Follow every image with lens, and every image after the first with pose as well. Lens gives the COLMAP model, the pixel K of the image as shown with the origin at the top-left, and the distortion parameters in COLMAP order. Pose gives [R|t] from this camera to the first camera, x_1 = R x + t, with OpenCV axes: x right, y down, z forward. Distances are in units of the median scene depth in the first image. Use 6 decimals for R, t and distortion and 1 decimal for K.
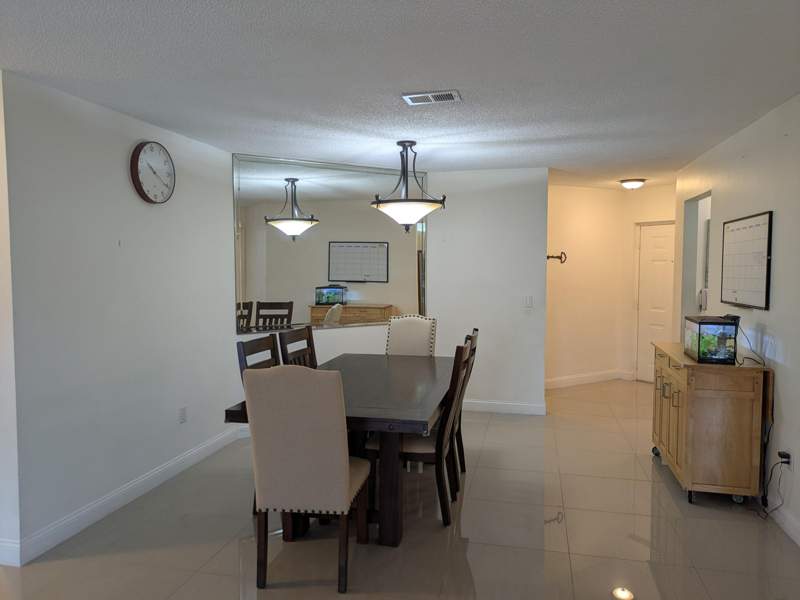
lens RADIAL K [[585.5, 0, 400.0], [0, 585.5, 300.0], [0, 0, 1]] dist [0.071701, -0.061262]
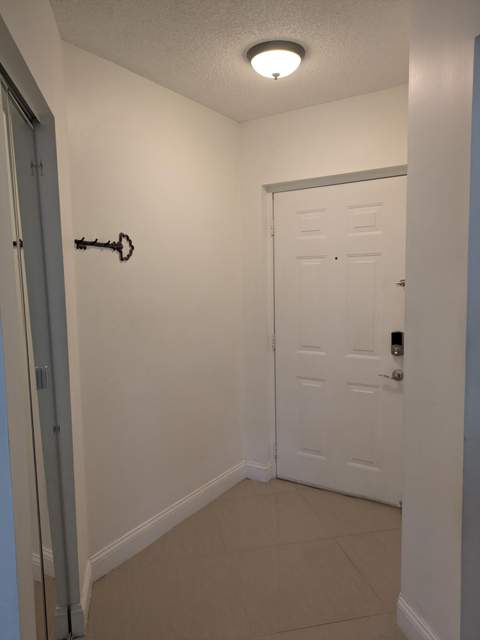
lens RADIAL K [[468.4, 0, 240.0], [0, 468.4, 323.1], [0, 0, 1]] dist [0.071701, -0.061262]
pose [[0.906052, -0.057357, 0.419261, 0.204803], [0.040831, 0.997998, 0.048292, -0.031335], [-0.421192, -0.026636, 0.906580, 0.654040]]
